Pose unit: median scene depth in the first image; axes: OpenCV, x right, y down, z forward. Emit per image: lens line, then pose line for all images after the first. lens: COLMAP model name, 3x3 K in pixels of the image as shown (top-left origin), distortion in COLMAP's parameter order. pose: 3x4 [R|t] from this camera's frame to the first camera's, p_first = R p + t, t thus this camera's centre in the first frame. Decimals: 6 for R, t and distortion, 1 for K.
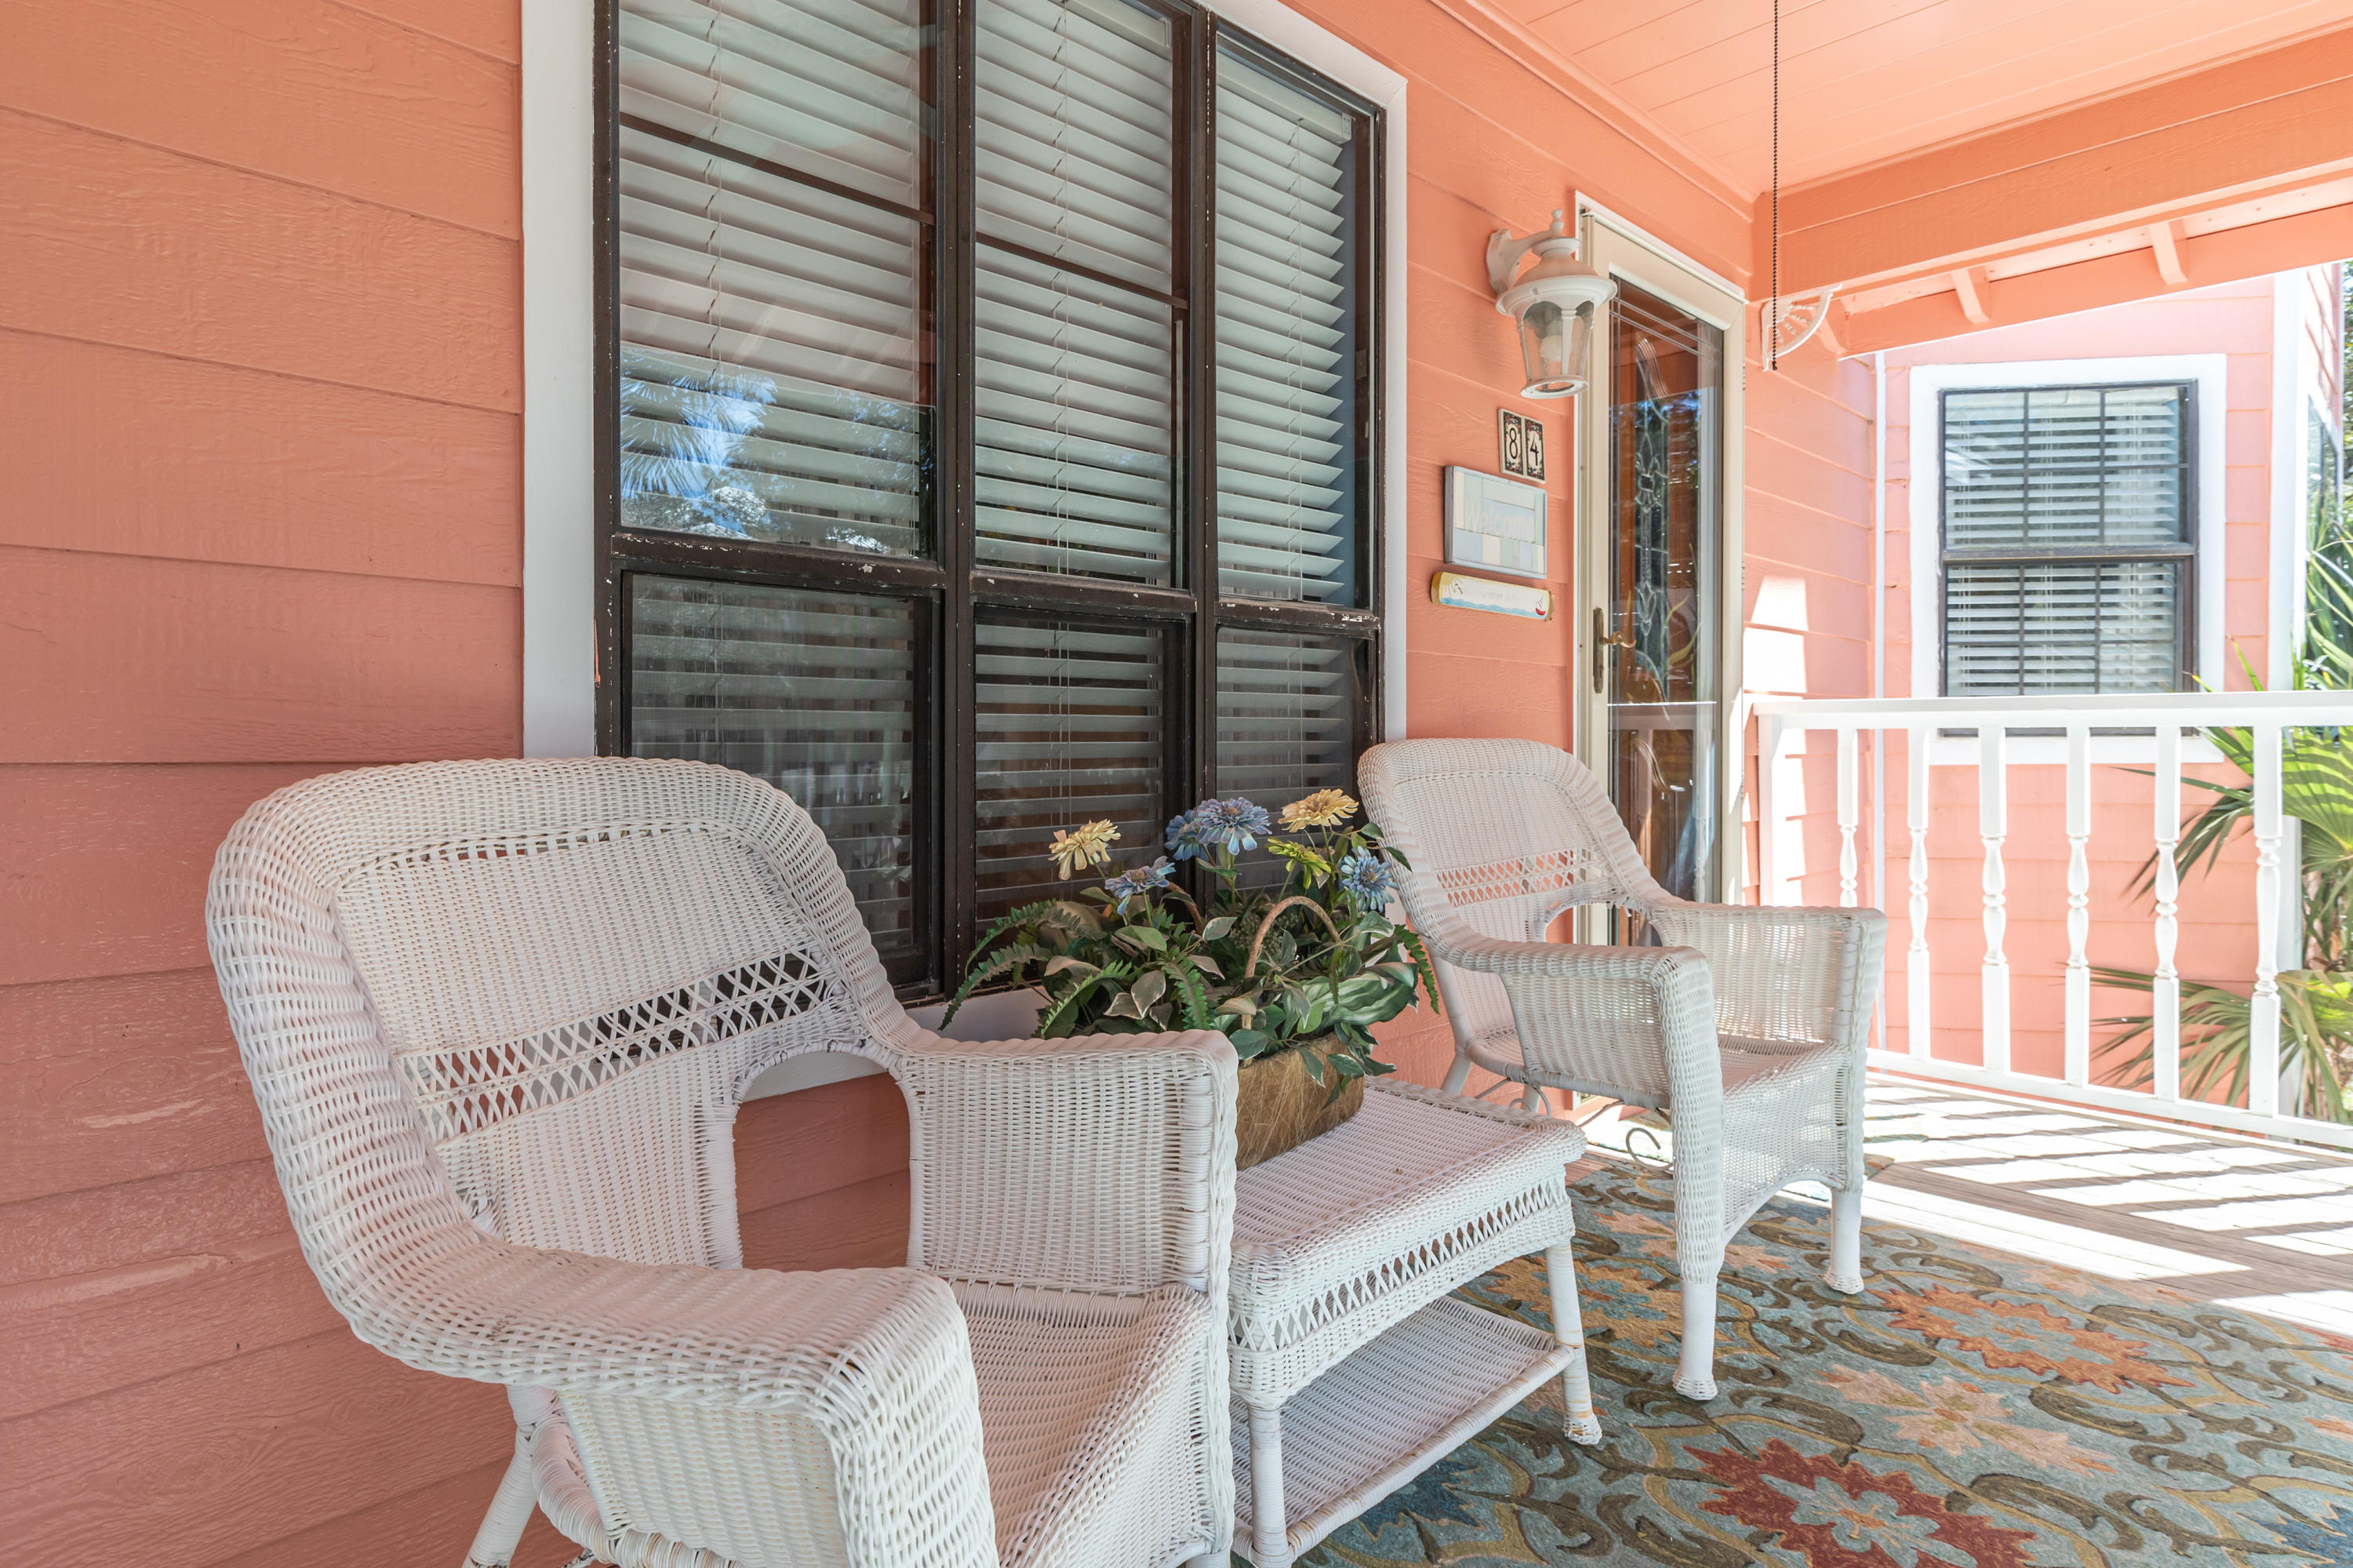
lens RADIAL K [[1123.8, 0, 1176.5], [0, 1123.8, 773.1], [0, 0, 1]] dist [0.010176, 0.000817]
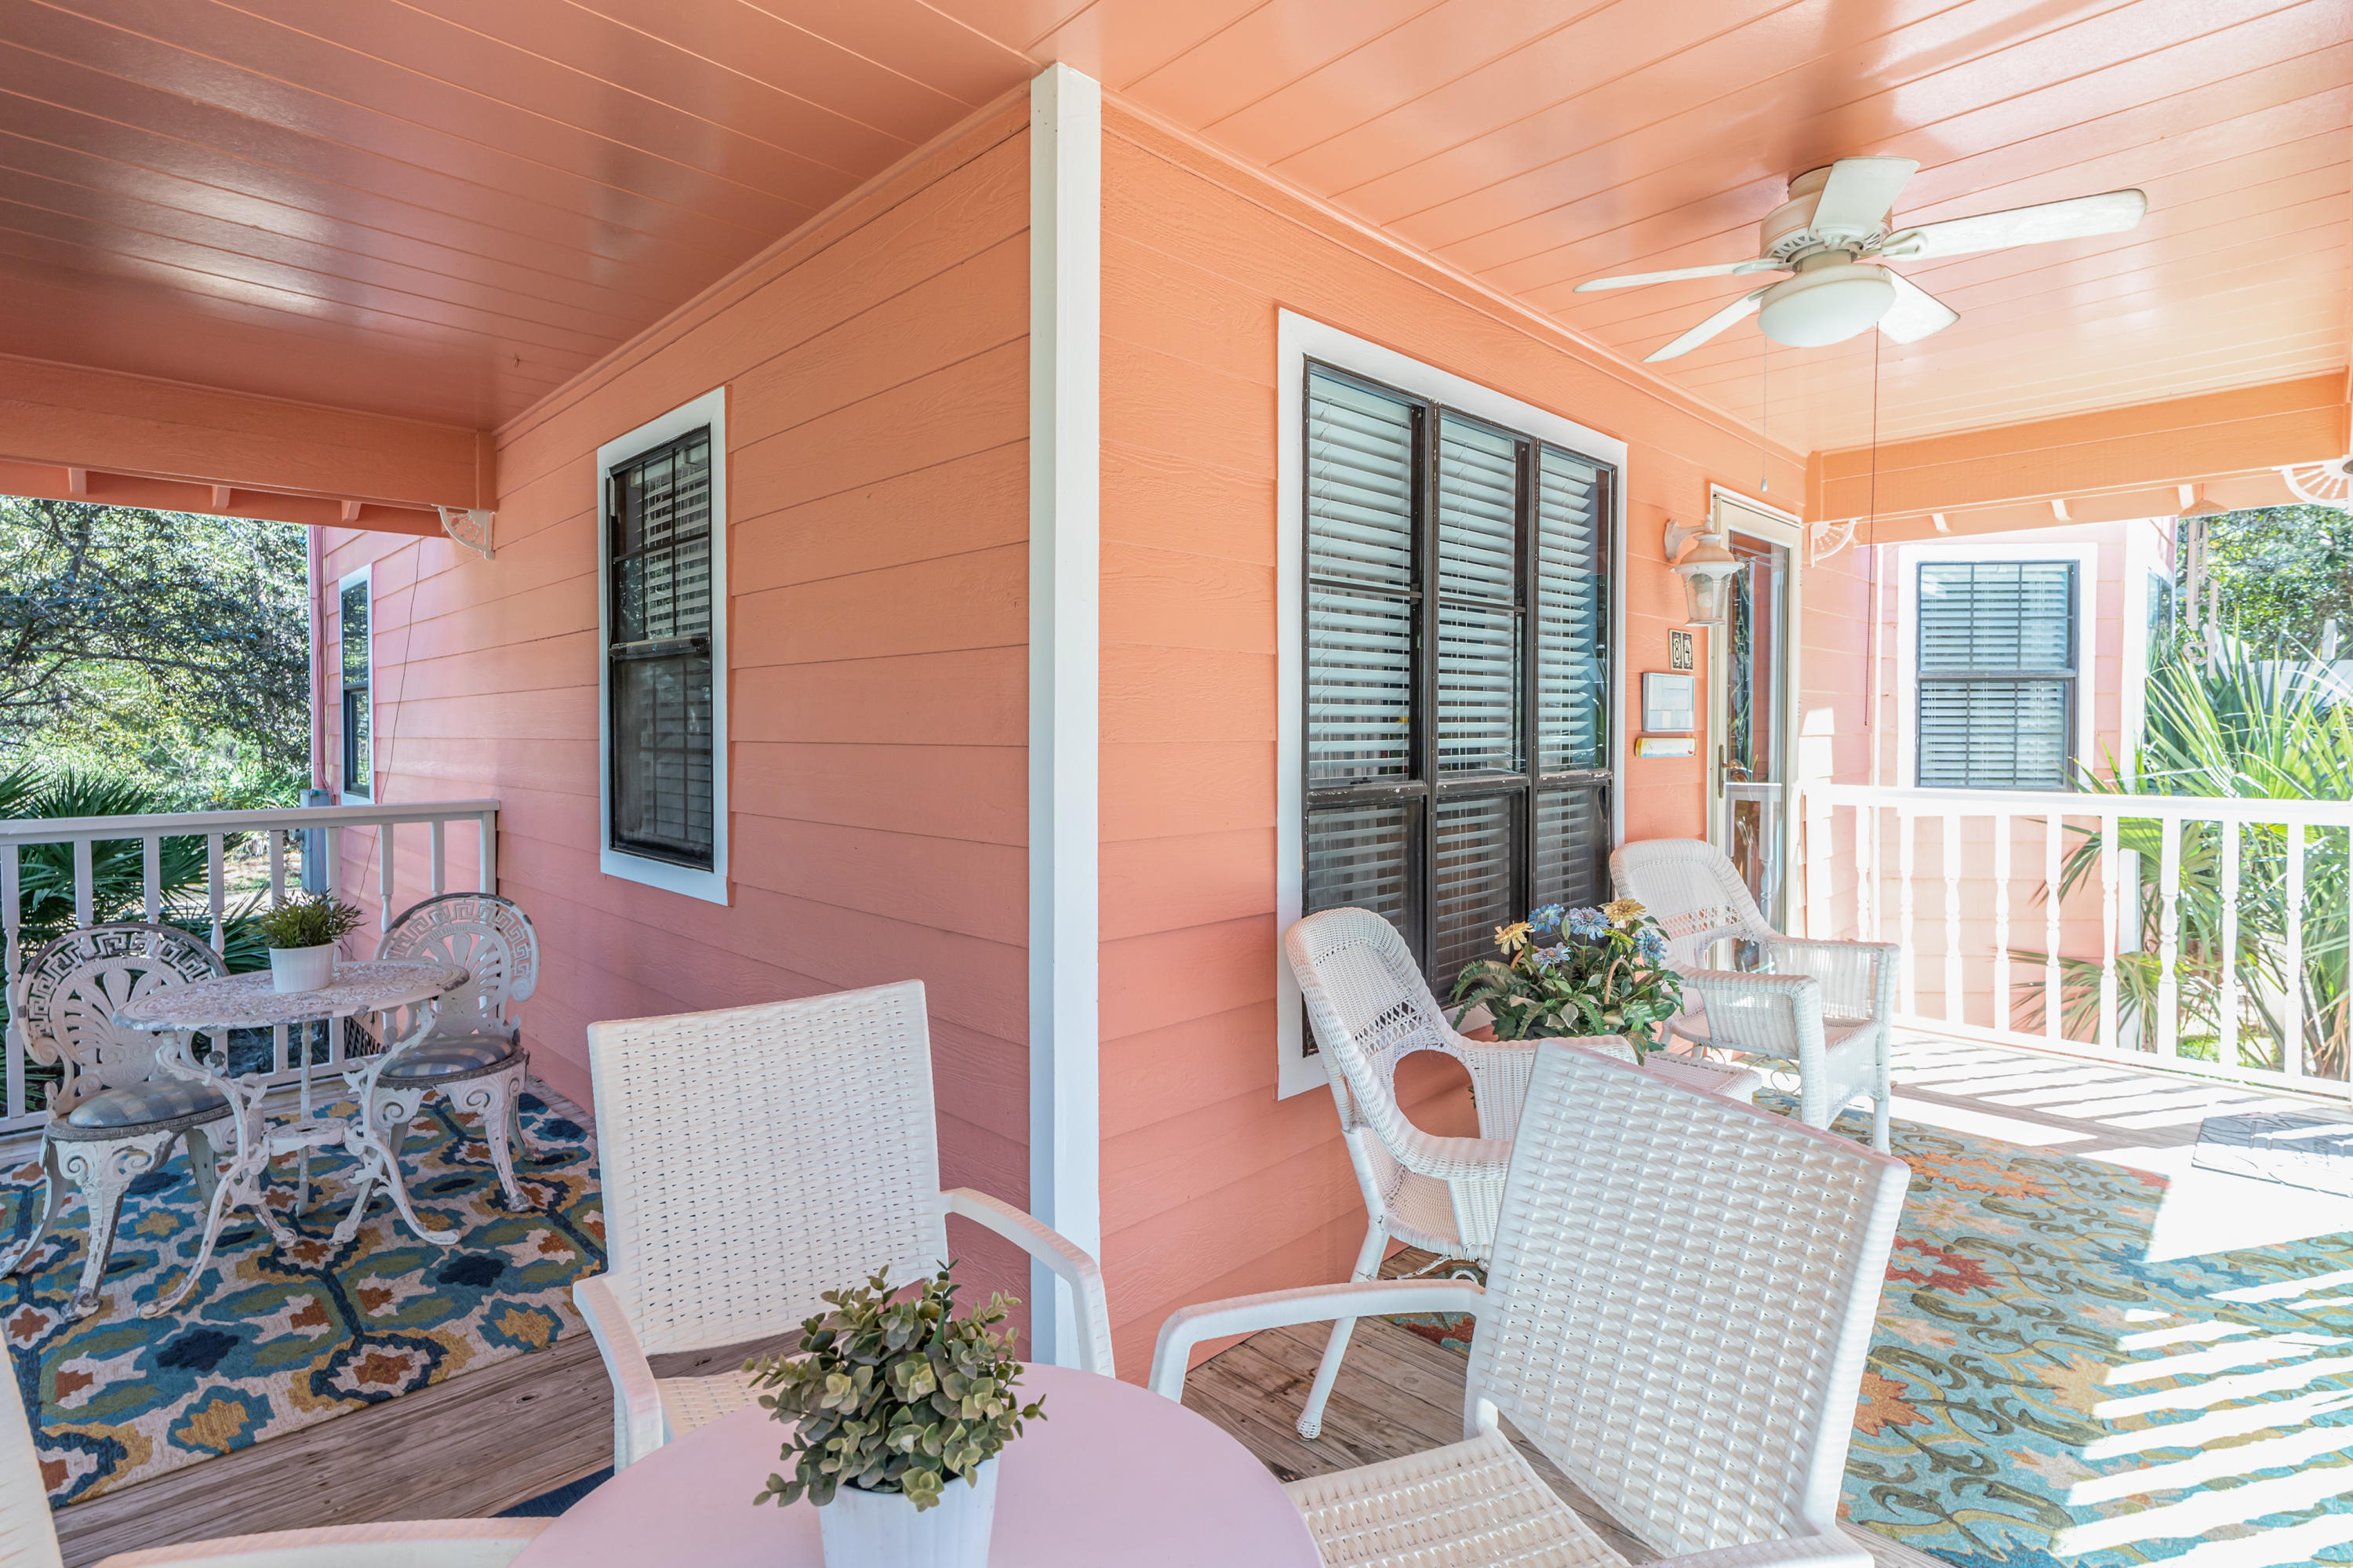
lens RADIAL K [[1123.8, 0, 1230.3], [0, 1123.8, 749.2], [0, 0, 1]] dist [0.010176, 0.000817]
pose [[0.996814, -0.013076, 0.078676, -0.477170], [0.010671, 0.999465, 0.030911, -0.212187], [-0.079038, -0.029973, 0.996421, -0.571605]]
